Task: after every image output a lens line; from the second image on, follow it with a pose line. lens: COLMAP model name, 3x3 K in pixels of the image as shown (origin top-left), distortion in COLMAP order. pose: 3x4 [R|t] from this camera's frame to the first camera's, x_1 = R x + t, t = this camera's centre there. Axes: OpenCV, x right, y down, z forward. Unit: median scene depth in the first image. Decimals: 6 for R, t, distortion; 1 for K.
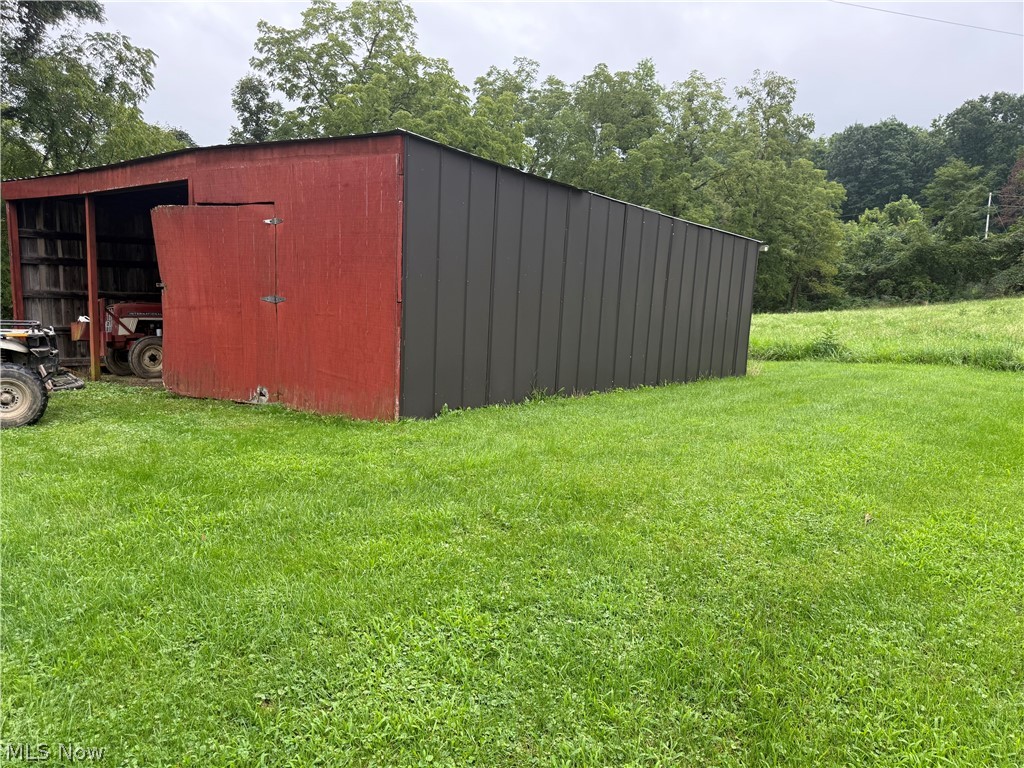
lens RADIAL K [[718.4, 0, 512.0], [0, 718.4, 384.0], [0, 0, 1]] dist [0.130181, -0.184516]
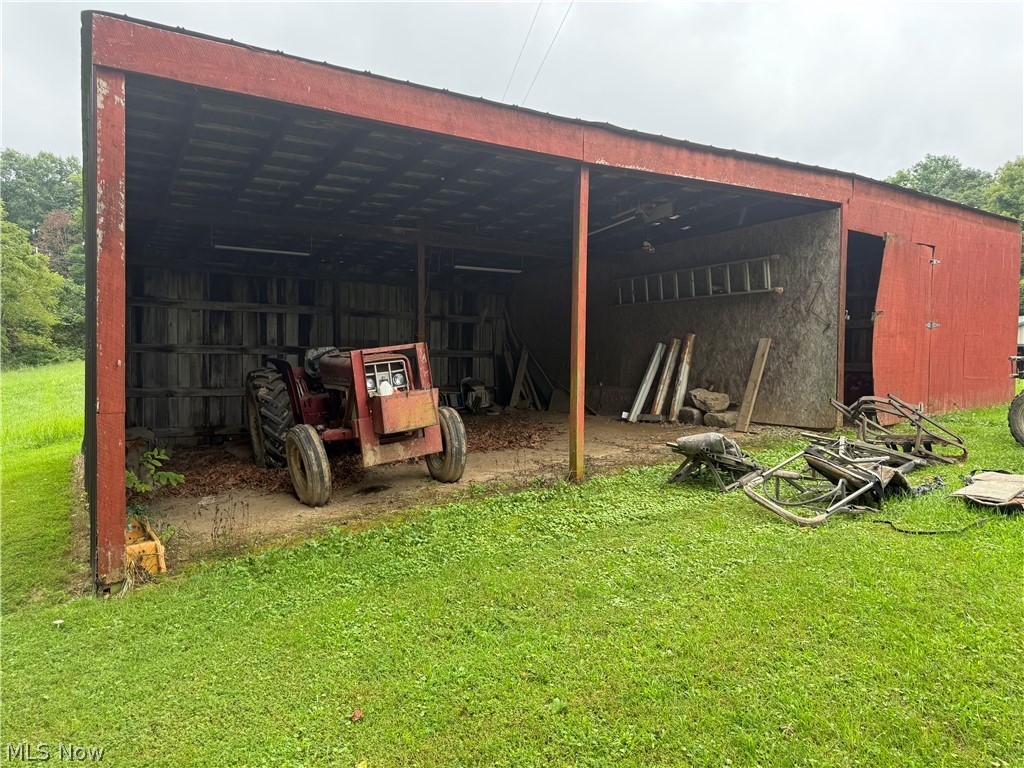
lens RADIAL K [[718.4, 0, 512.0], [0, 718.4, 384.0], [0, 0, 1]] dist [0.130181, -0.184516]
pose [[0.303753, -0.071388, 0.950073, -1.700453], [0.140824, 0.989600, 0.029334, -0.155110], [-0.942286, 0.124883, 0.310647, 1.300414]]
